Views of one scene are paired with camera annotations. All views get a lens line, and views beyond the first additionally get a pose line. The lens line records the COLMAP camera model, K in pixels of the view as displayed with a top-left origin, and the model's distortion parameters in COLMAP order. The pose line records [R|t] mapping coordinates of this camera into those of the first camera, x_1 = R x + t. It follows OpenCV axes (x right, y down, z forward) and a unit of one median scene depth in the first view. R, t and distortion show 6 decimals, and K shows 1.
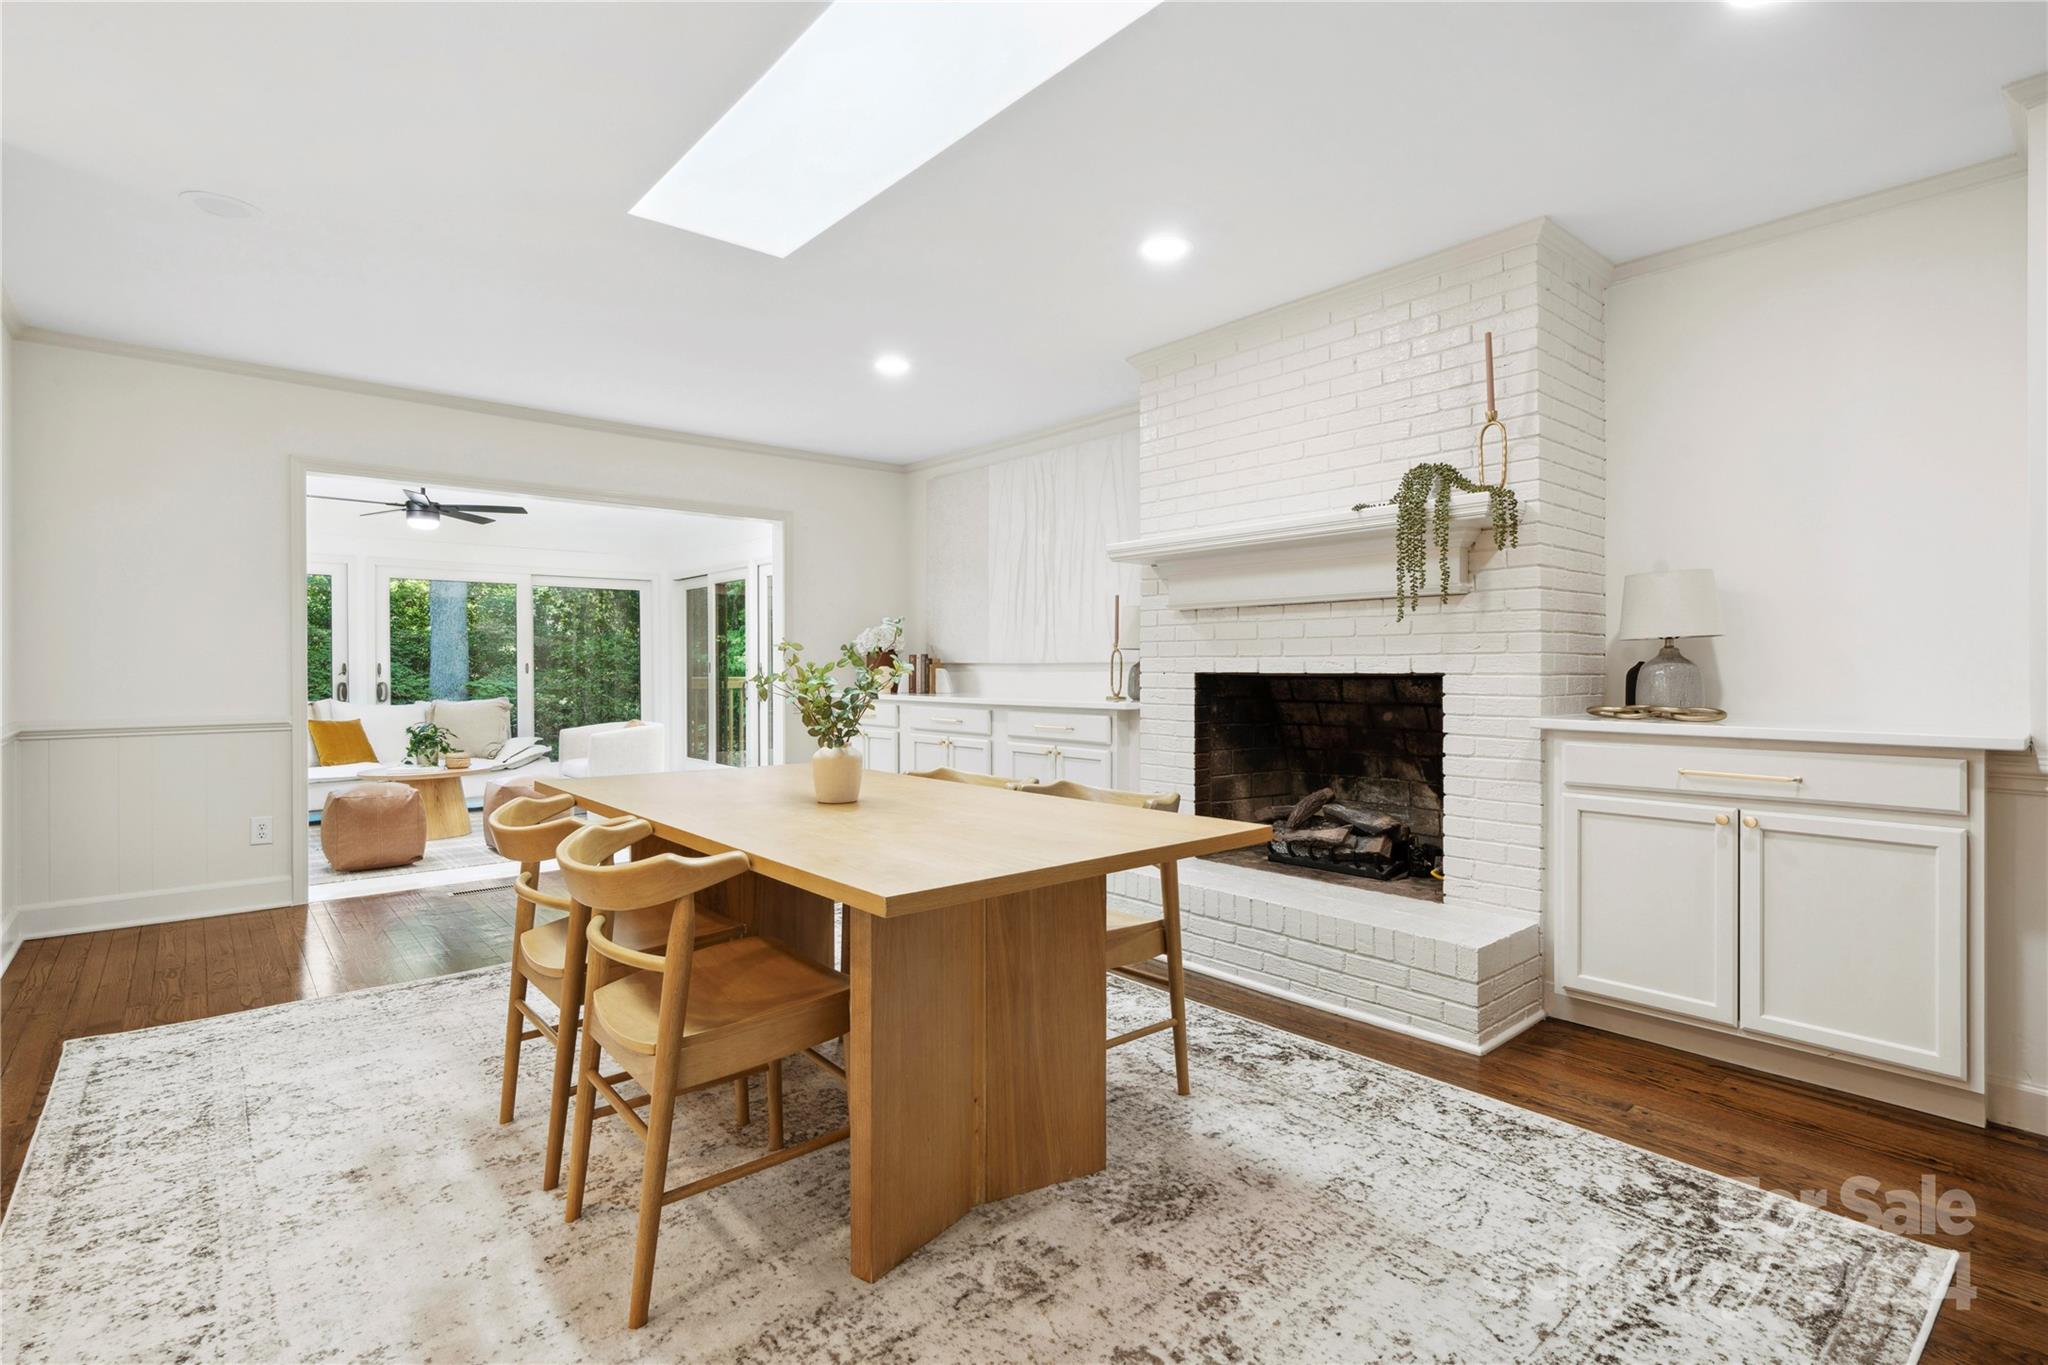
lens RADIAL K [[978.7, 0, 1007.9], [0, 978.7, 677.5], [0, 0, 1]] dist [0.010077, 0.000455]
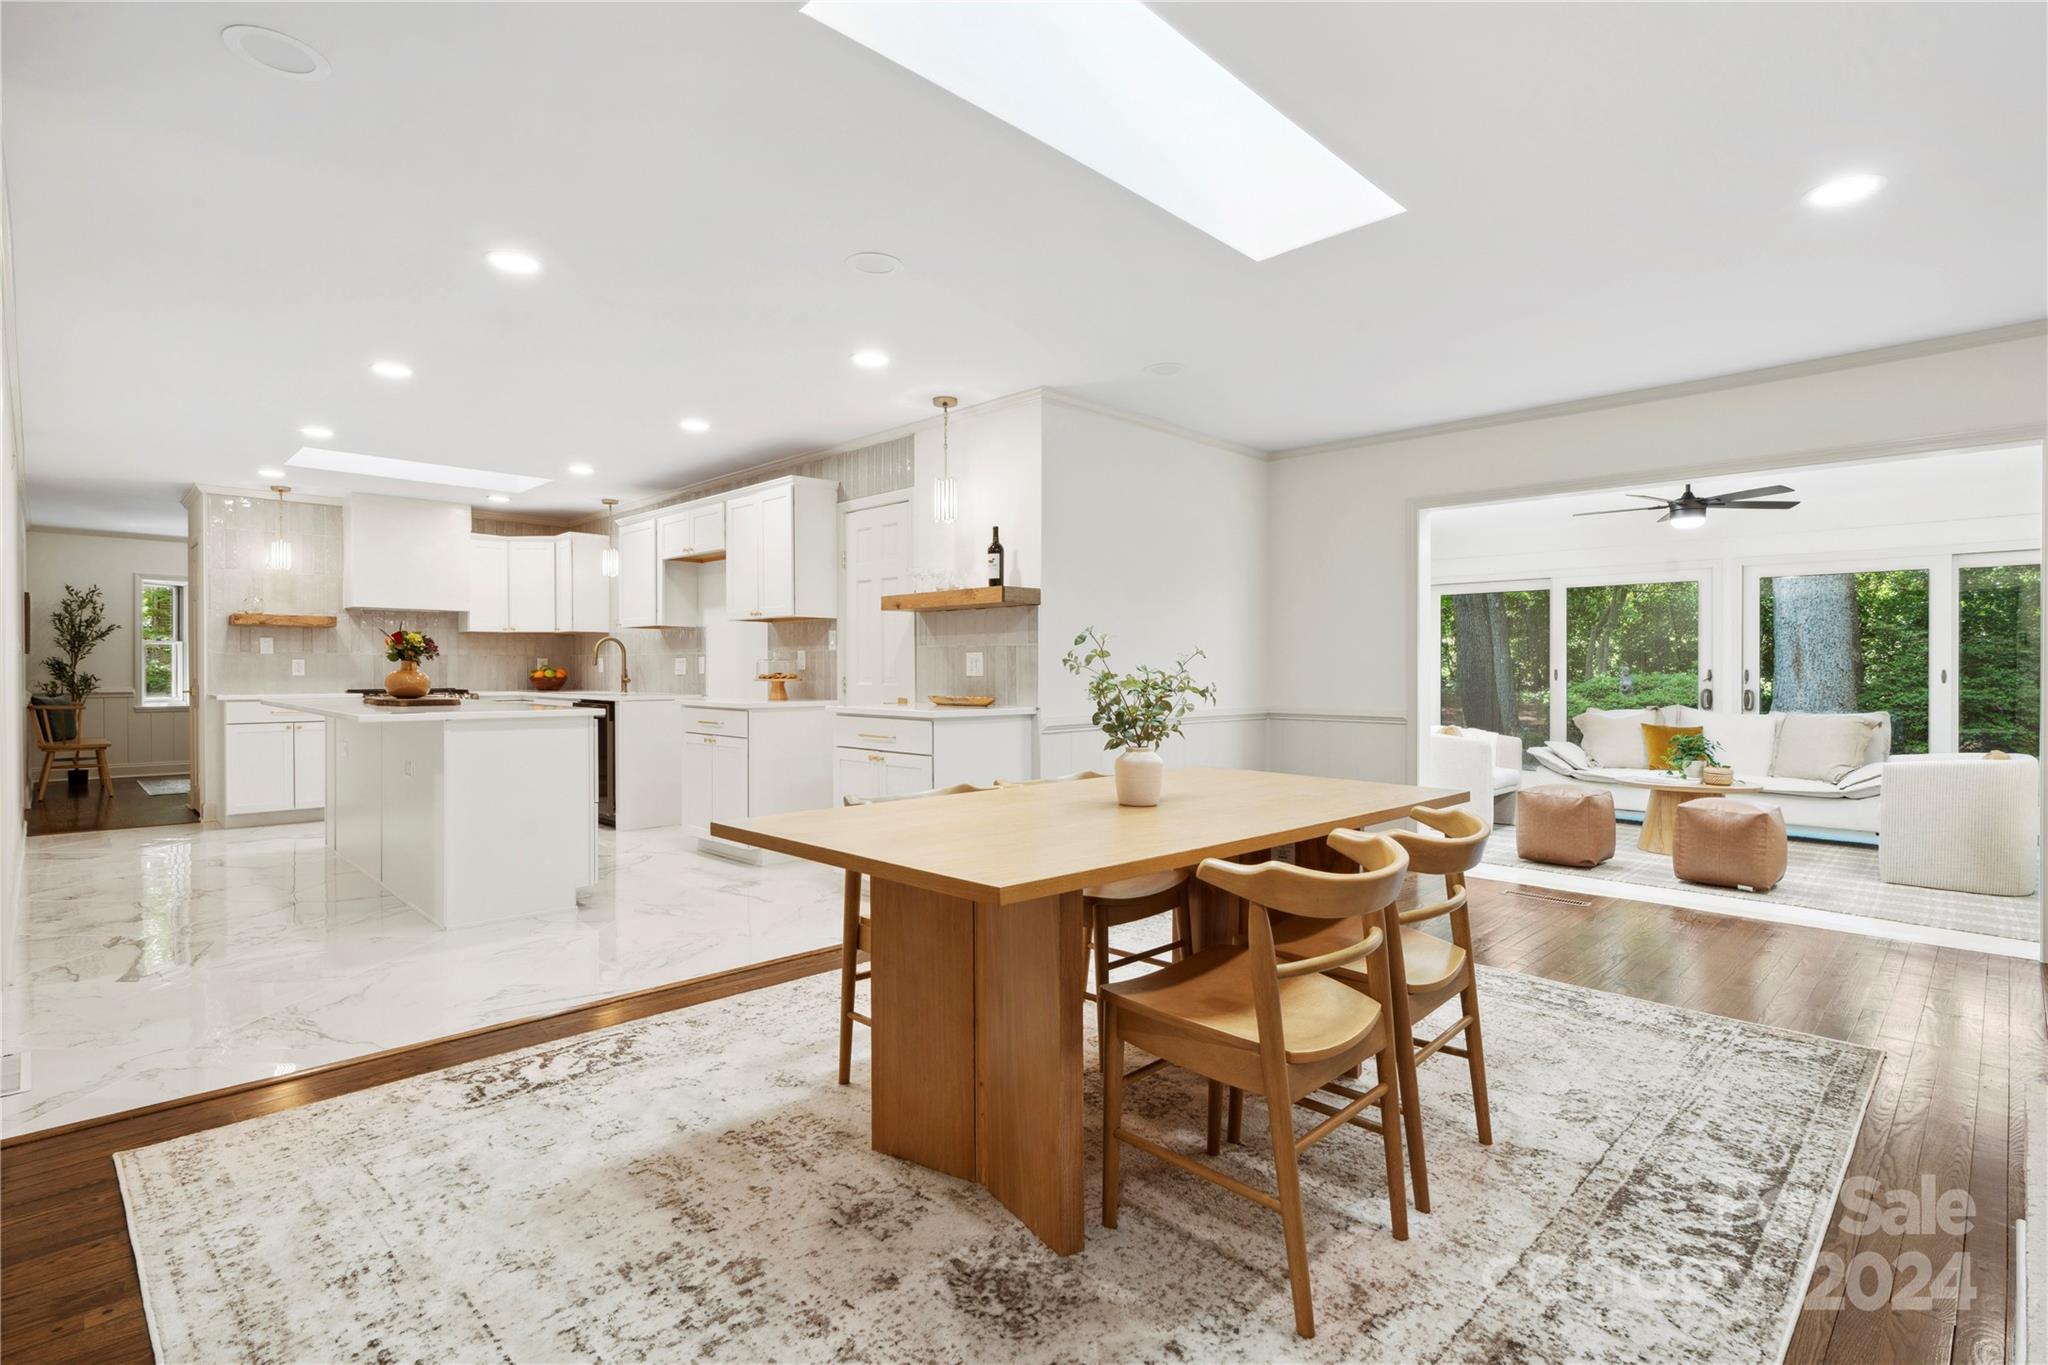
lens RADIAL K [[978.7, 0, 1016.6], [0, 978.7, 682.1], [0, 0, 1]] dist [0.010077, 0.000455]
pose [[0.077367, 0.011018, -0.996942, 0.752859], [-0.012411, 0.999872, 0.010087, -0.009349], [0.996925, 0.011593, 0.077494, 0.702922]]
